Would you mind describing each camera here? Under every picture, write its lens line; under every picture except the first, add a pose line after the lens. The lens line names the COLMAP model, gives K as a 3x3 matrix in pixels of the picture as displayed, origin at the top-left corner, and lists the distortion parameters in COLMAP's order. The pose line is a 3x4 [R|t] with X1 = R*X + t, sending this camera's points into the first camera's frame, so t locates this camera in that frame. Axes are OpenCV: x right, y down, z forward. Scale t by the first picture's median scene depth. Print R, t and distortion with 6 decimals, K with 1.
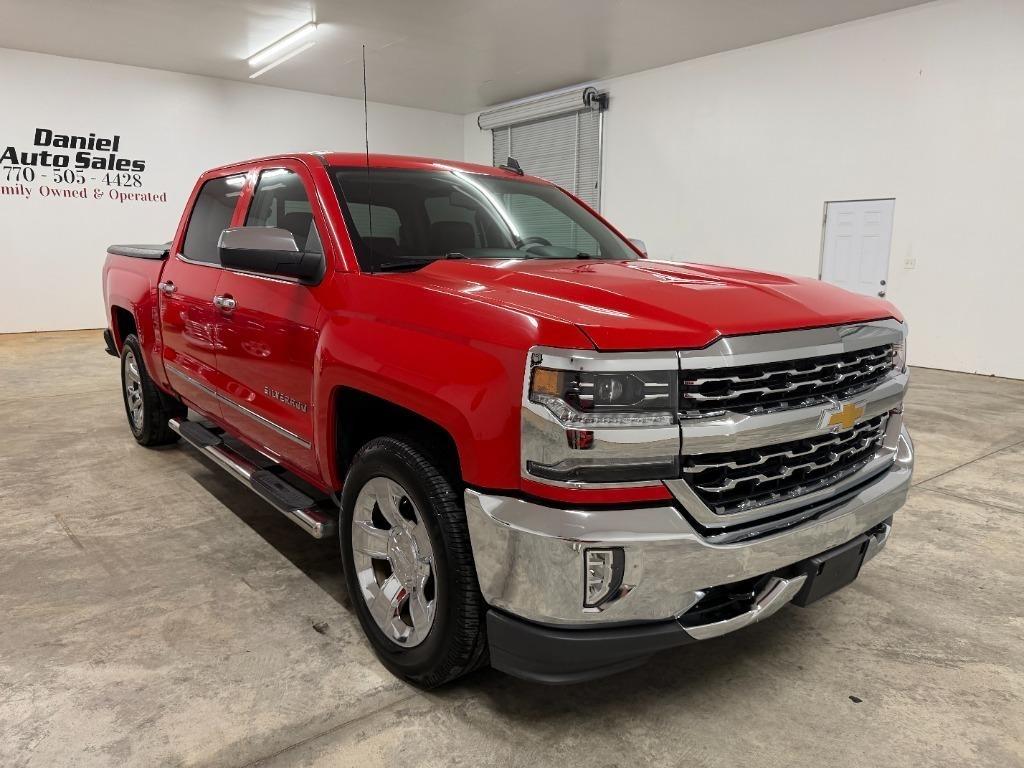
lens RADIAL K [[724.0, 0, 513.8], [0, 724.0, 374.5], [0, 0, 1]] dist [0.026168, -0.035234]
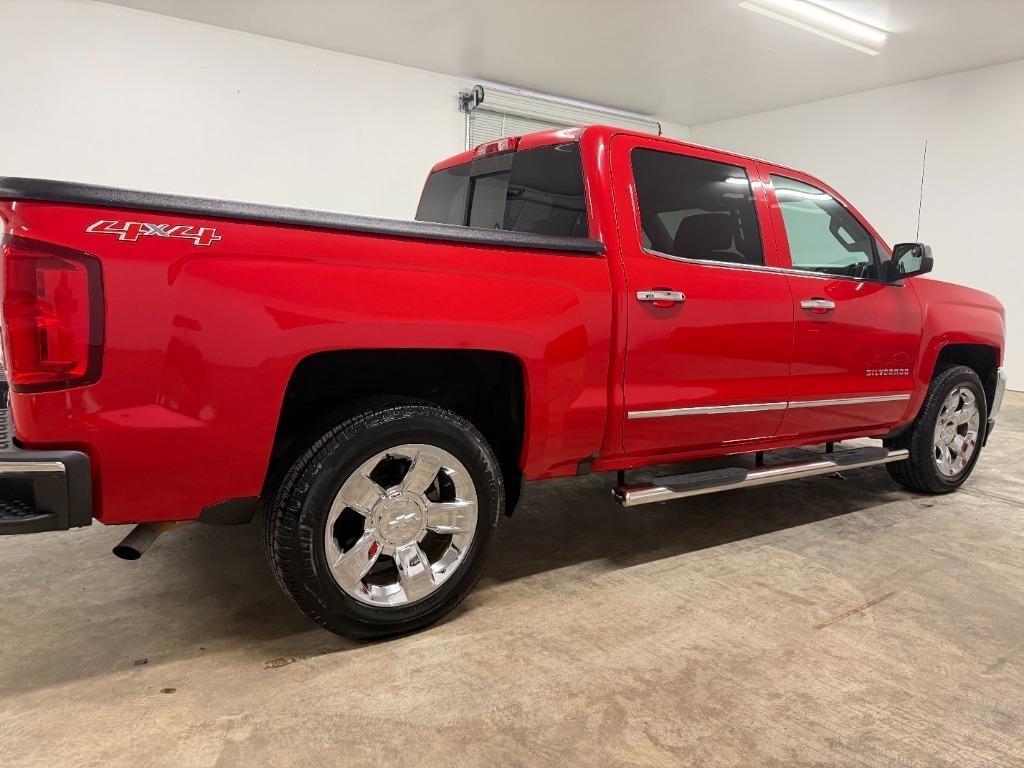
lens RADIAL K [[724.0, 0, 511.1], [0, 724.0, 385.8], [0, 0, 1]] dist [0.026168, -0.035234]
pose [[0.089572, -0.149328, 0.984722, -1.241155], [0.128204, 0.982200, 0.137284, -0.156624], [-0.987695, 0.113949, 0.107122, 1.134474]]
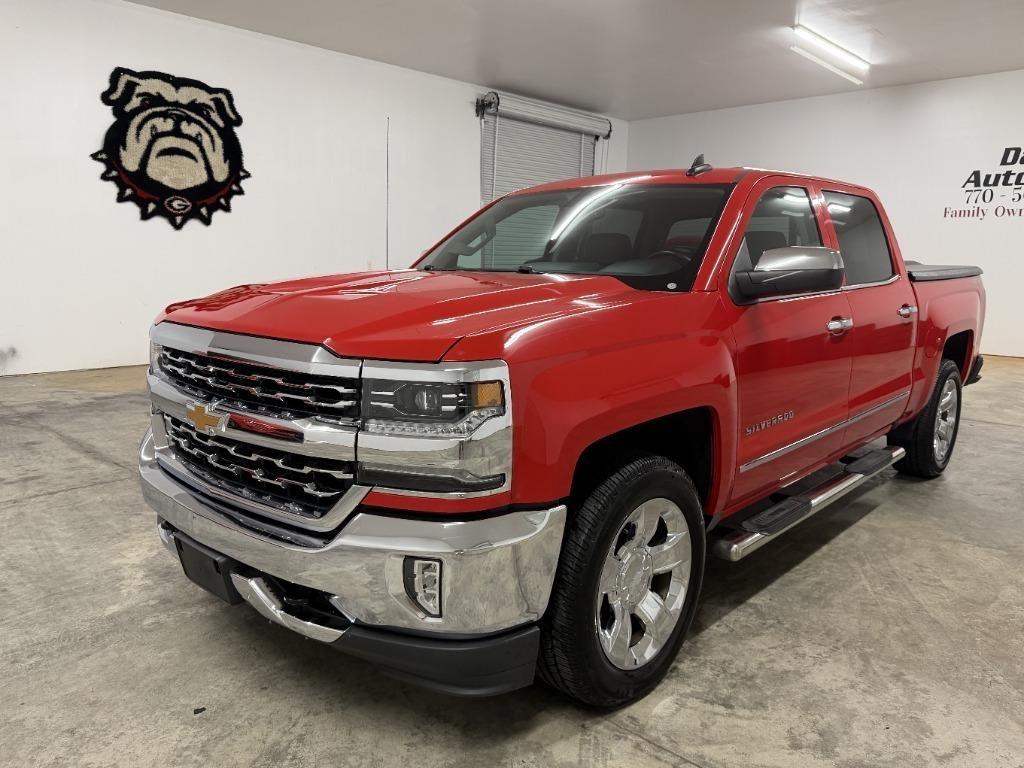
lens RADIAL K [[760.0, 0, 518.5], [0, 760.0, 385.2], [0, 0, 1]] dist [0.029329, -0.042303]
pose [[0.156231, 0.151297, -0.976064, 0.850863], [-0.176789, 0.976524, 0.123070, -0.109447], [0.971770, 0.153330, 0.179311, 0.666483]]
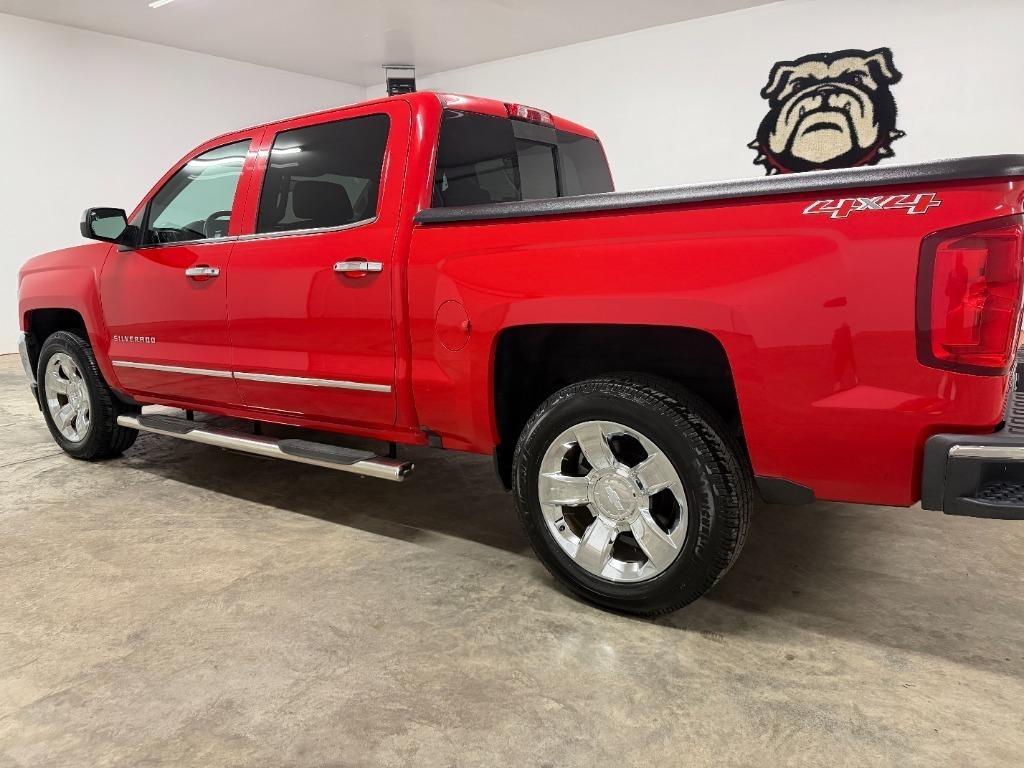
lens RADIAL K [[724.0, 0, 517.8], [0, 724.0, 386.7], [0, 0, 1]] dist [0.026168, -0.035234]
pose [[-0.957332, 0.066928, -0.281134, -0.054698], [-0.033954, 0.940026, 0.339409, -0.310774], [0.286989, 0.334473, -0.897644, 2.089666]]
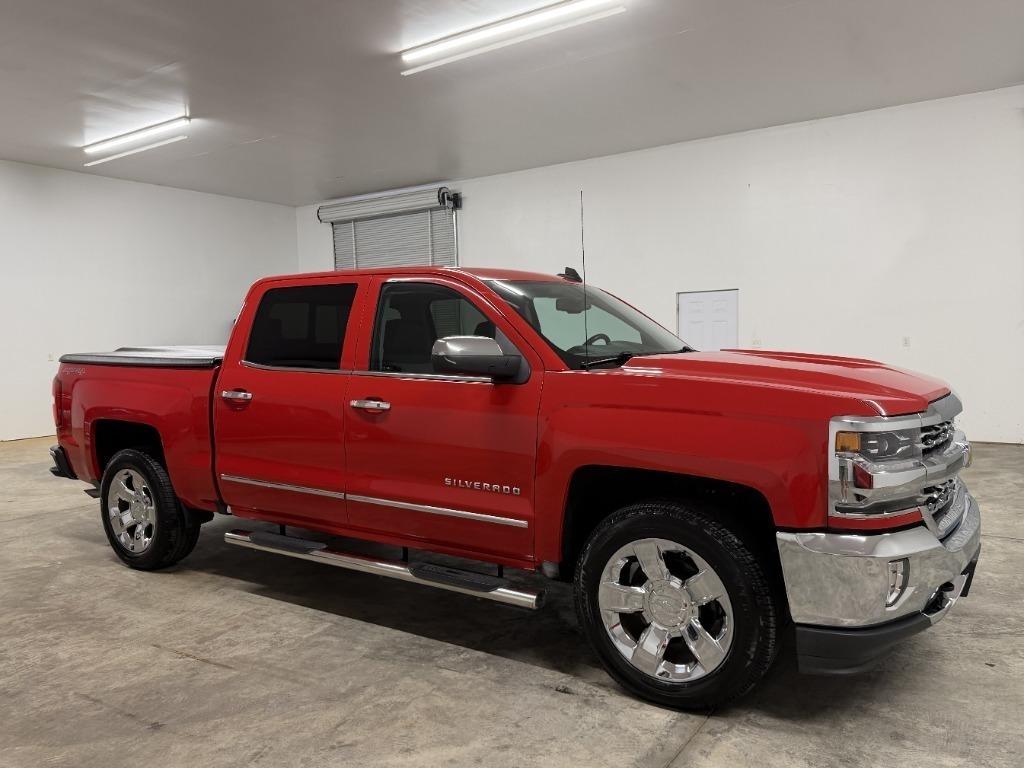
lens RADIAL K [[760.0, 0, 512.1], [0, 760.0, 378.7], [0, 0, 1]] dist [0.029329, -0.042303]
pose [[0.952693, -0.045934, 0.300444, -0.449581], [0.080775, 0.991230, -0.104590, -0.004245], [-0.293005, 0.123910, 0.948048, -0.091980]]
